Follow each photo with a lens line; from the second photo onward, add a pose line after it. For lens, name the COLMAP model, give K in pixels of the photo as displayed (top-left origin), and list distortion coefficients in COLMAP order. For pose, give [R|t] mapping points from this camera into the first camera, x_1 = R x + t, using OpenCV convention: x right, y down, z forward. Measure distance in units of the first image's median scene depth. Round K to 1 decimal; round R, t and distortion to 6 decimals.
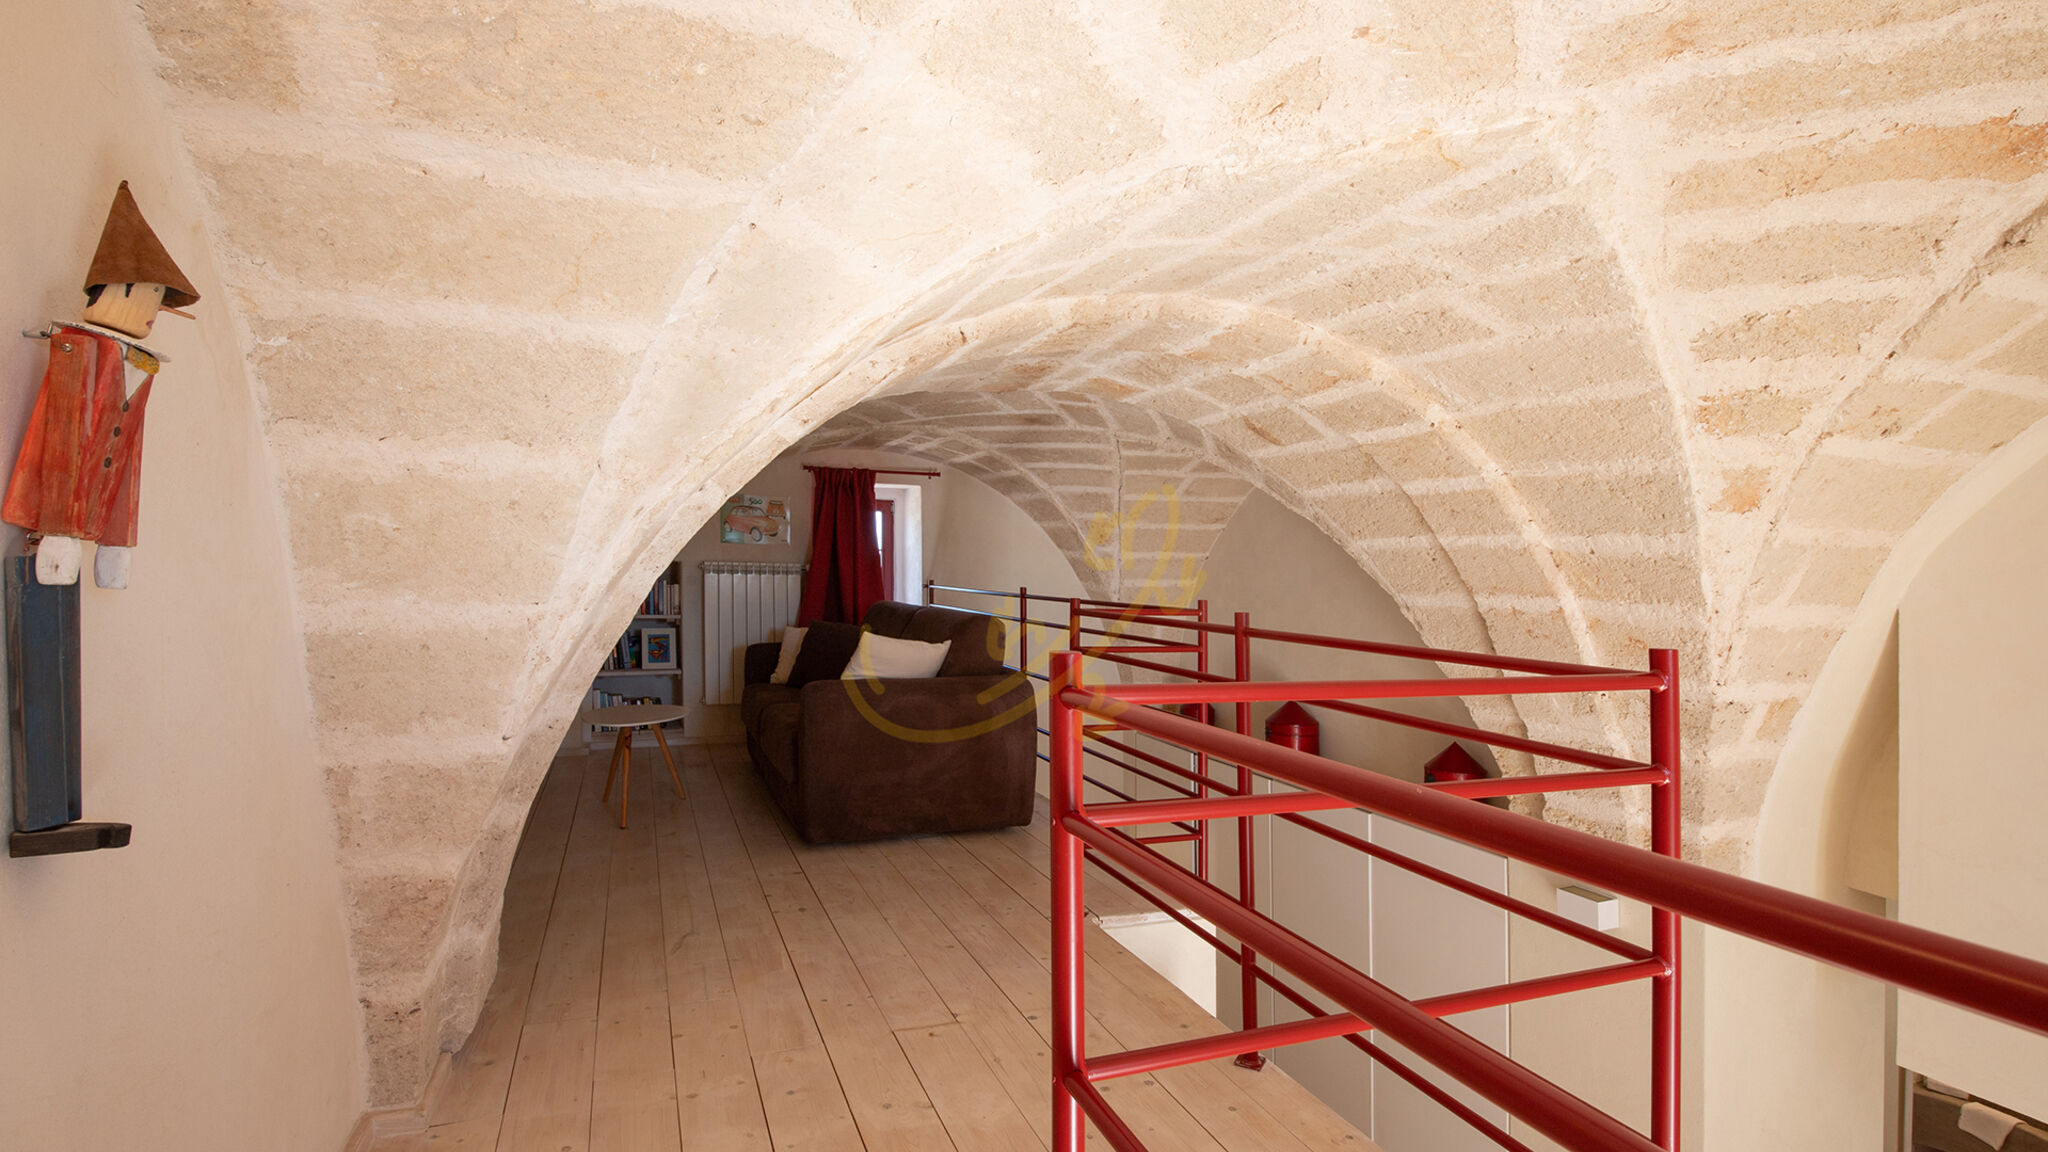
lens RADIAL K [[965.6, 0, 1016.7], [0, 965.6, 565.6], [0, 0, 1]] dist [-0.017283, -0.001496]
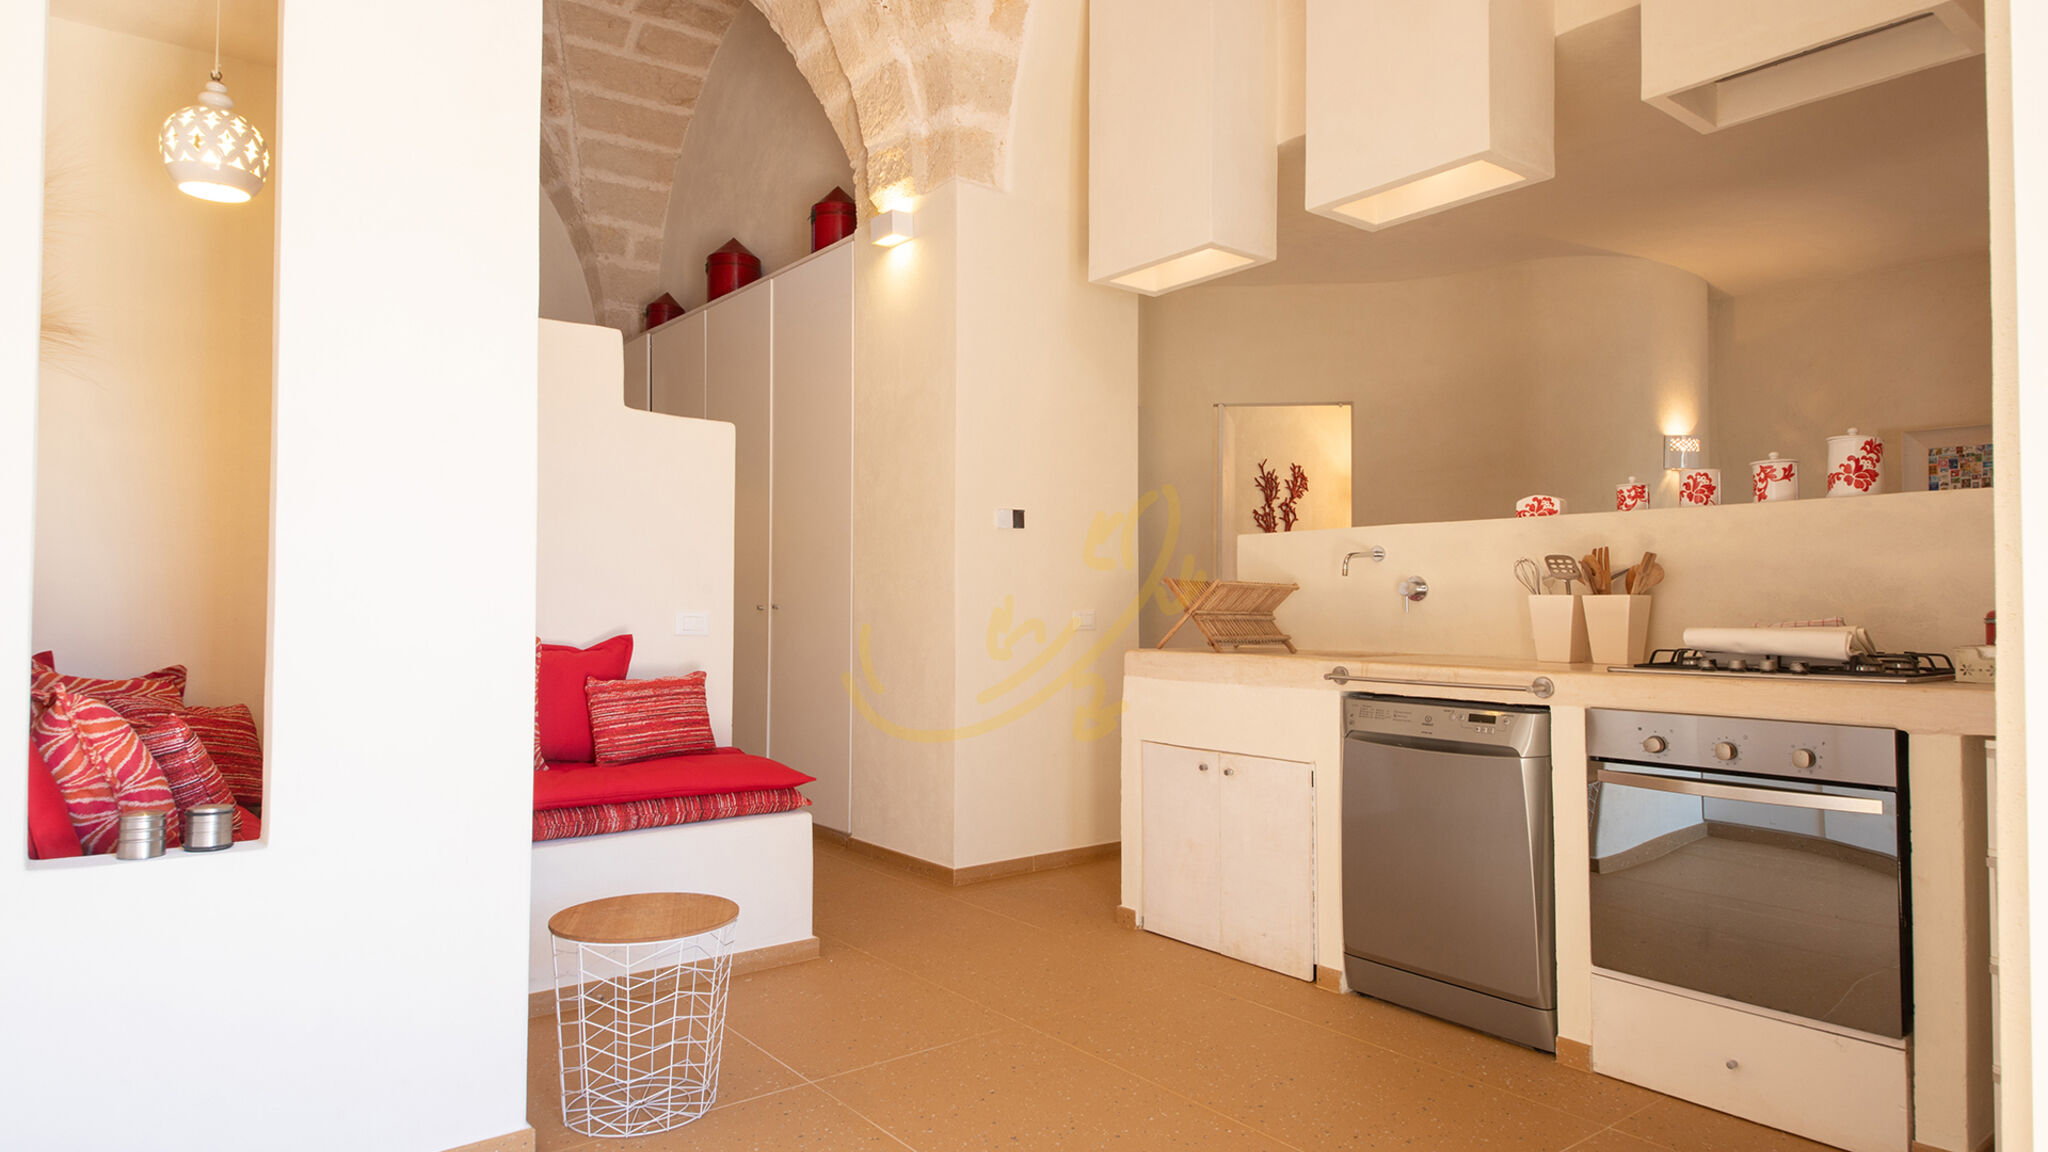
lens RADIAL K [[1166.6, 0, 1029.0], [0, 1166.6, 570.2], [0, 0, 1]] dist [0.050487, 0.000624]
pose [[0.952209, 0.006126, 0.305387, 0.221085], [-0.001331, 0.999873, -0.015906, 0.533208], [-0.305446, 0.014740, 0.952095, -0.253470]]
